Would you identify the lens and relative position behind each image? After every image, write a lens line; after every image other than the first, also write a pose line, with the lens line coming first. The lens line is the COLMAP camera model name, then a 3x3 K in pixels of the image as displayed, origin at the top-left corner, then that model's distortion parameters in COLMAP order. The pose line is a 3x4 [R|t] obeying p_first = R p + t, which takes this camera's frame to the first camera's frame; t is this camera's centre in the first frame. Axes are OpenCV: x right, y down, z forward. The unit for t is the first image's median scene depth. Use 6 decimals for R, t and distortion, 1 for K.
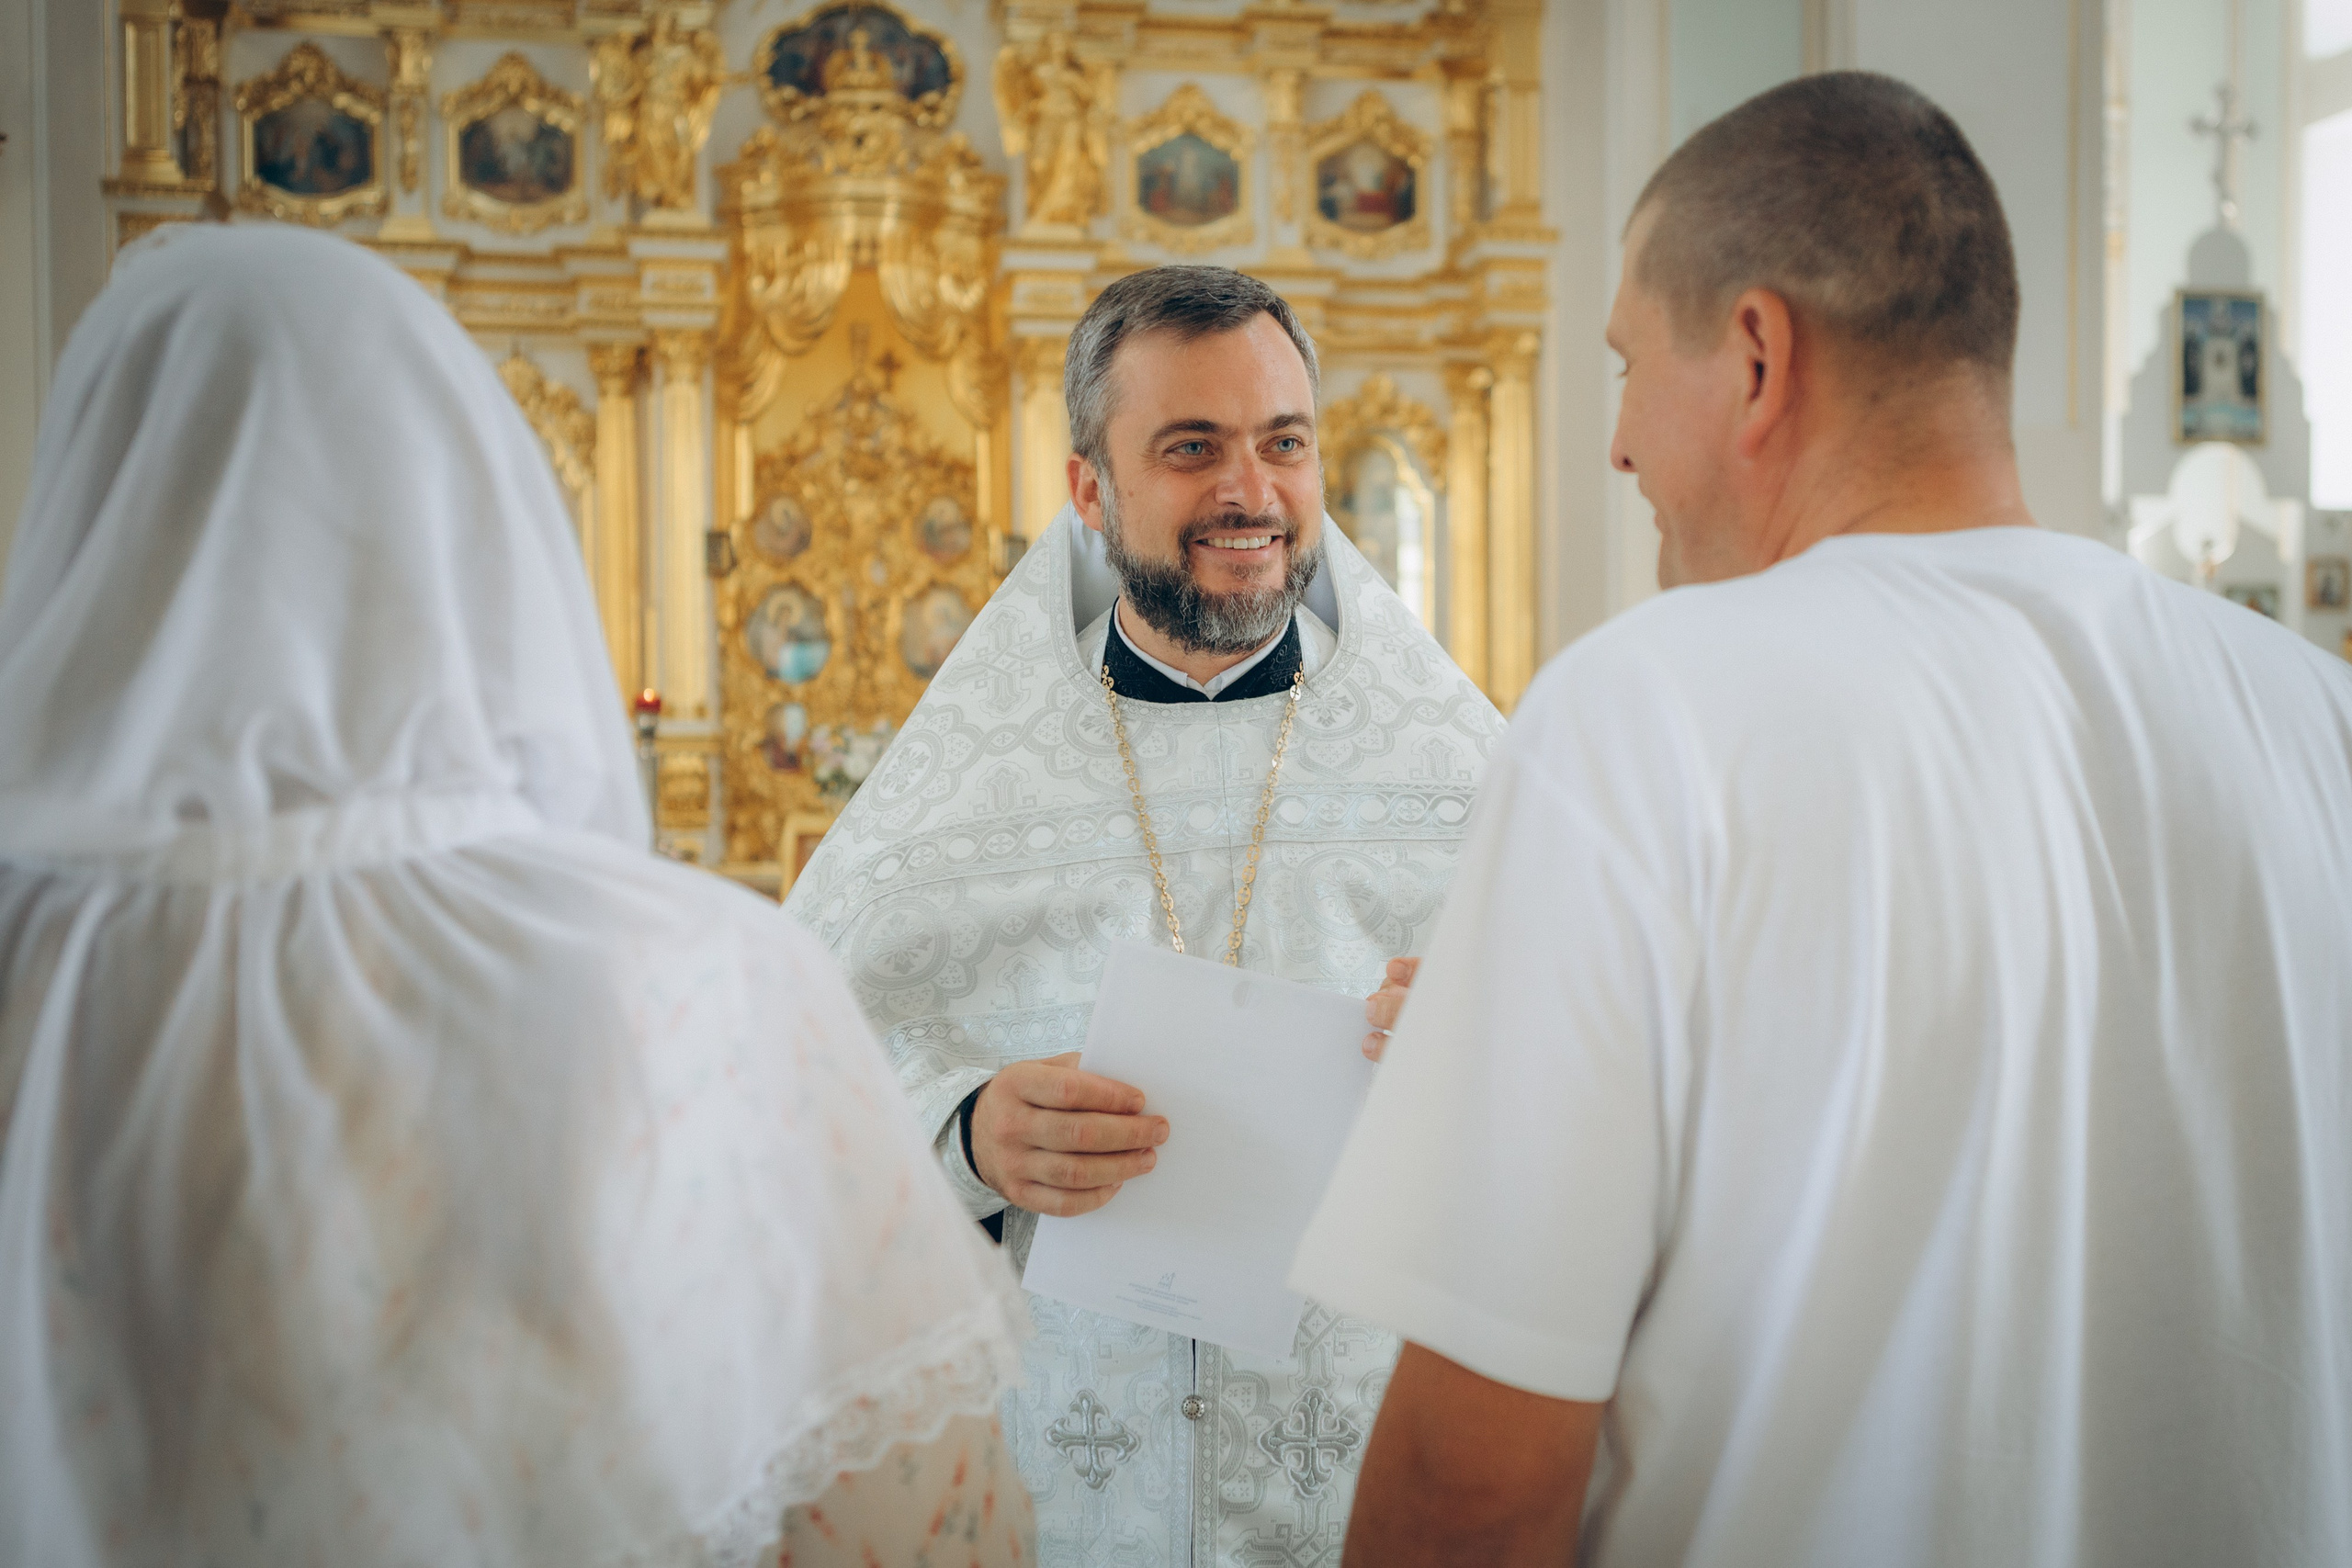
lens RADIAL K [[2553.5, 0, 1307.7], [0, 2553.5, 772.0], [0, 0, 1]] dist [0.006887, 0.000000]
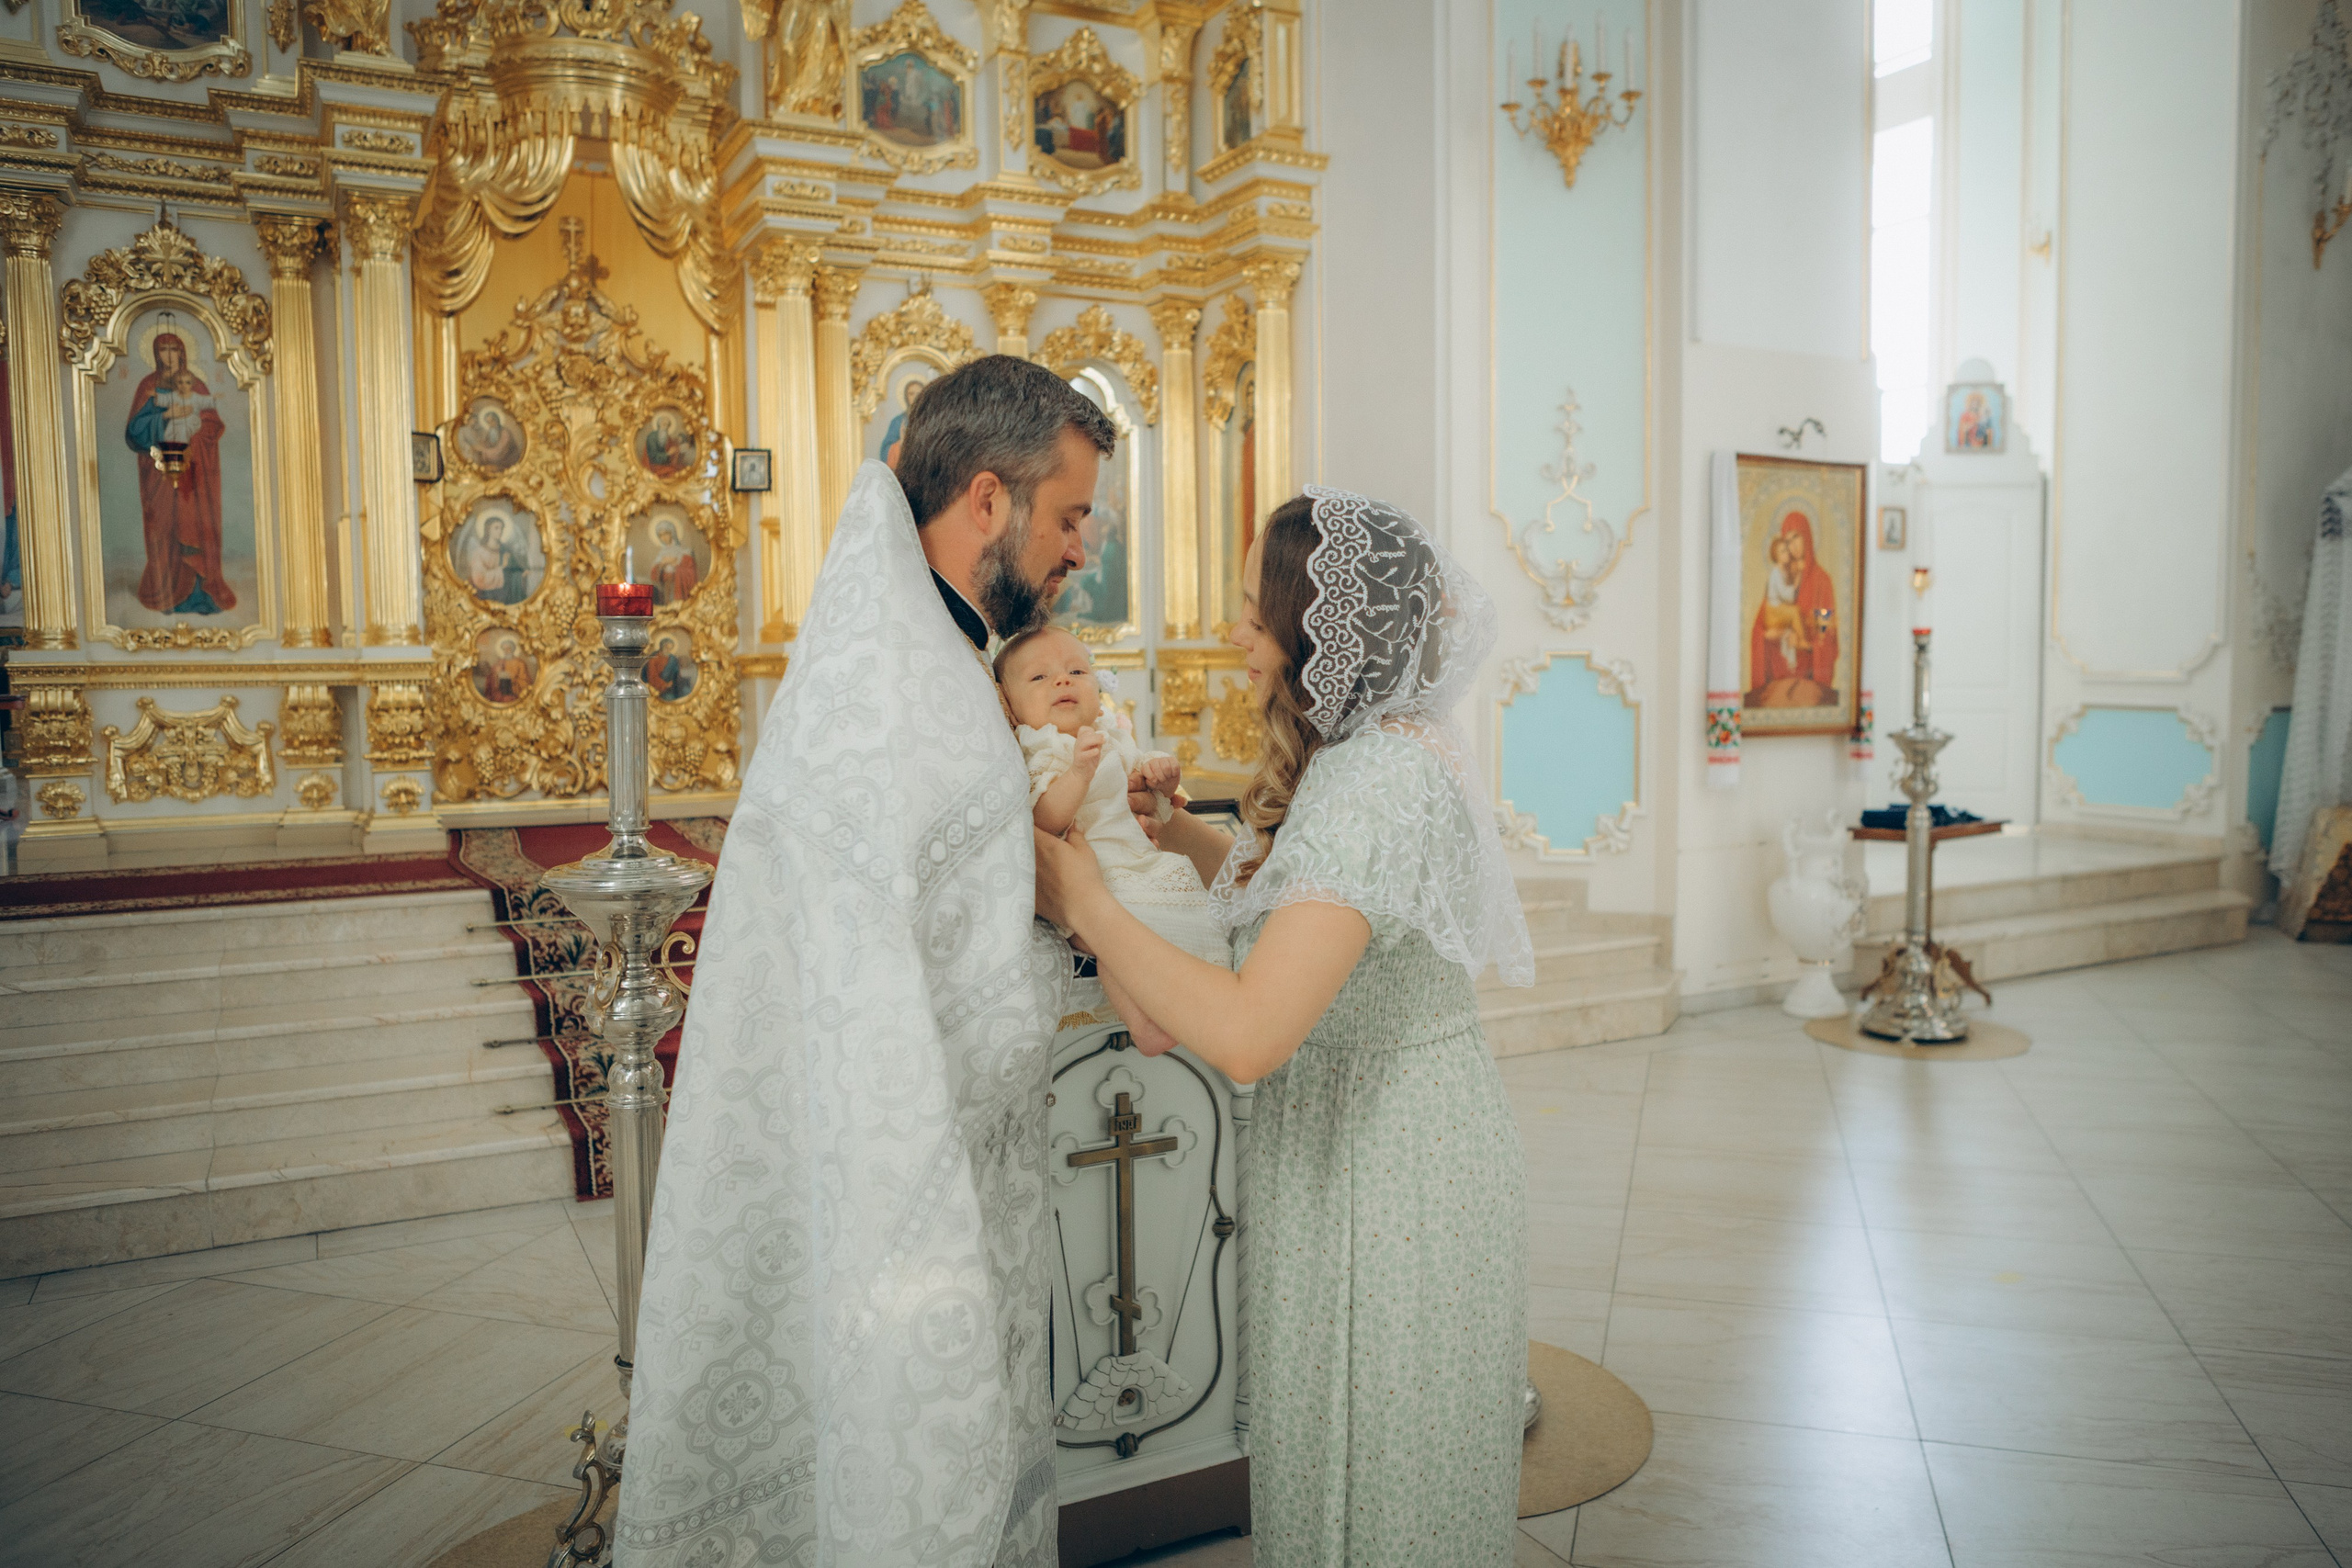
lens RADIAL K [[1628.3, 0, 1175.6], [0, 1628.3, 775.0], [0, 0, 1]] dist [-0.052674, 0.029319]
pose [[0.957446, -0.025630, 0.287473, -0.139509], [0.009599, 0.998326, 0.057038, -0.004231], [-0.288454, -0.051852, 0.956089, 0.368534]]
